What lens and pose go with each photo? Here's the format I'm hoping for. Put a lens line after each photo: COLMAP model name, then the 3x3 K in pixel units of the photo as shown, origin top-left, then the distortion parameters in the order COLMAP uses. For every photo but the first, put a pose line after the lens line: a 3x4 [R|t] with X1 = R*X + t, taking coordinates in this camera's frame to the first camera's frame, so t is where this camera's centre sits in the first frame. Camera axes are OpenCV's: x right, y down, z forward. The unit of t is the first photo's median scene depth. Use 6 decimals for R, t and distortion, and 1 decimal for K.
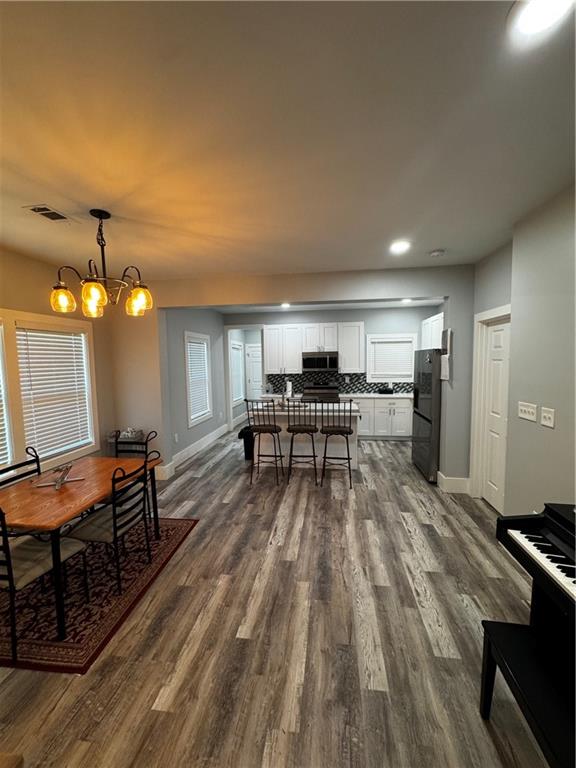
lens RADIAL K [[308.3, 0, 290.9], [0, 308.3, 384.1], [0, 0, 1]] dist [0.000289, 0.000082]
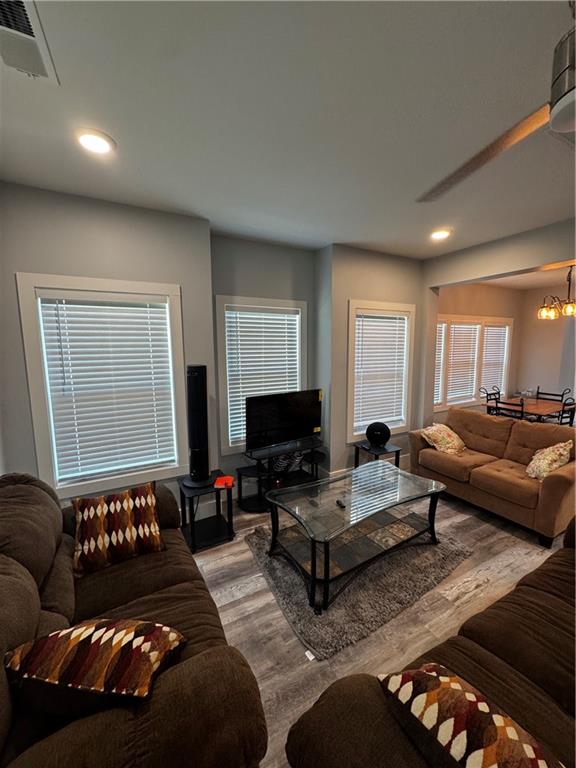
lens RADIAL K [[308.3, 0, 290.9], [0, 308.3, 384.1], [0, 0, 1]] dist [0.000289, 0.000082]
pose [[0.592867, 0.110616, -0.797667, -0.015604], [-0.067876, 0.993860, 0.087374, 0.041926], [0.802435, 0.002342, 0.596735, -0.489658]]
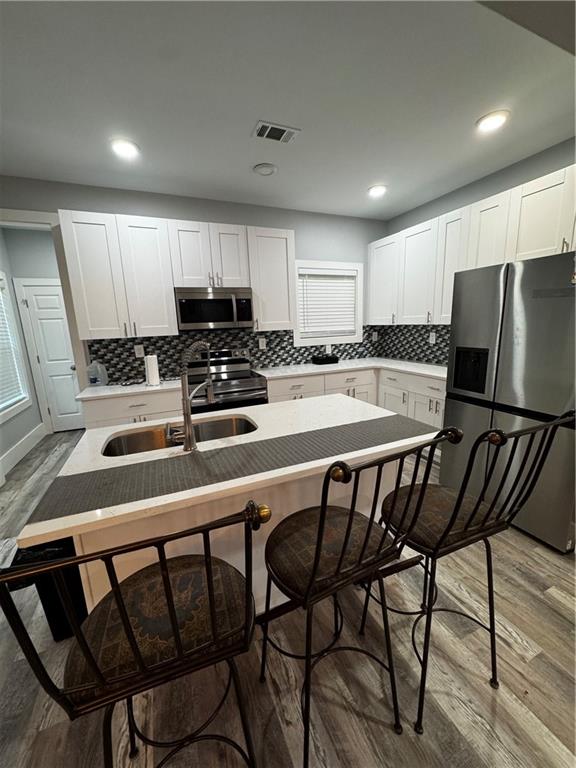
lens RADIAL K [[308.3, 0, 290.9], [0, 308.3, 384.1], [0, 0, 1]] dist [0.000289, 0.000082]
pose [[0.855269, -0.116703, 0.504872, -0.059986], [0.064442, 0.990700, 0.119837, -0.005688], [-0.514162, -0.069958, 0.854835, 0.509957]]
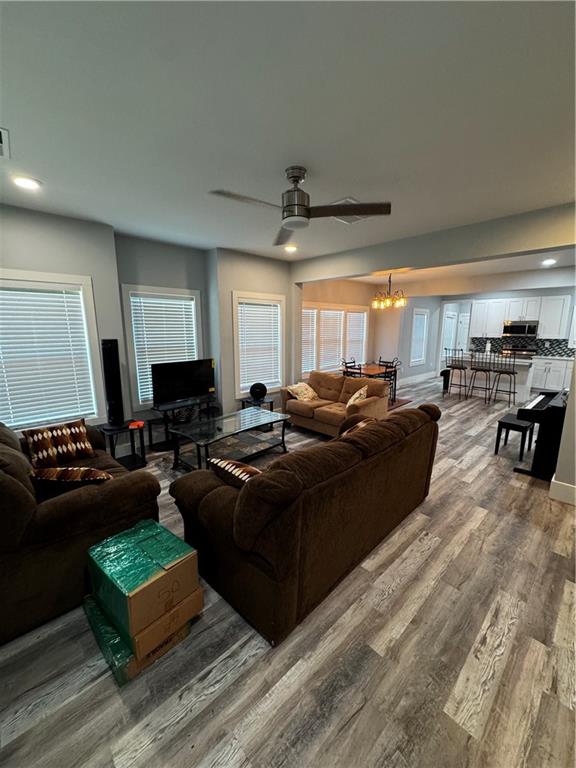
lens RADIAL K [[308.3, 0, 290.9], [0, 308.3, 384.1], [0, 0, 1]] dist [0.000289, 0.000082]
pose [[0.780818, 0.133127, -0.610410, 0.160072], [-0.065973, 0.989140, 0.131336, 0.046707], [0.621265, -0.062279, 0.781122, -0.570190]]
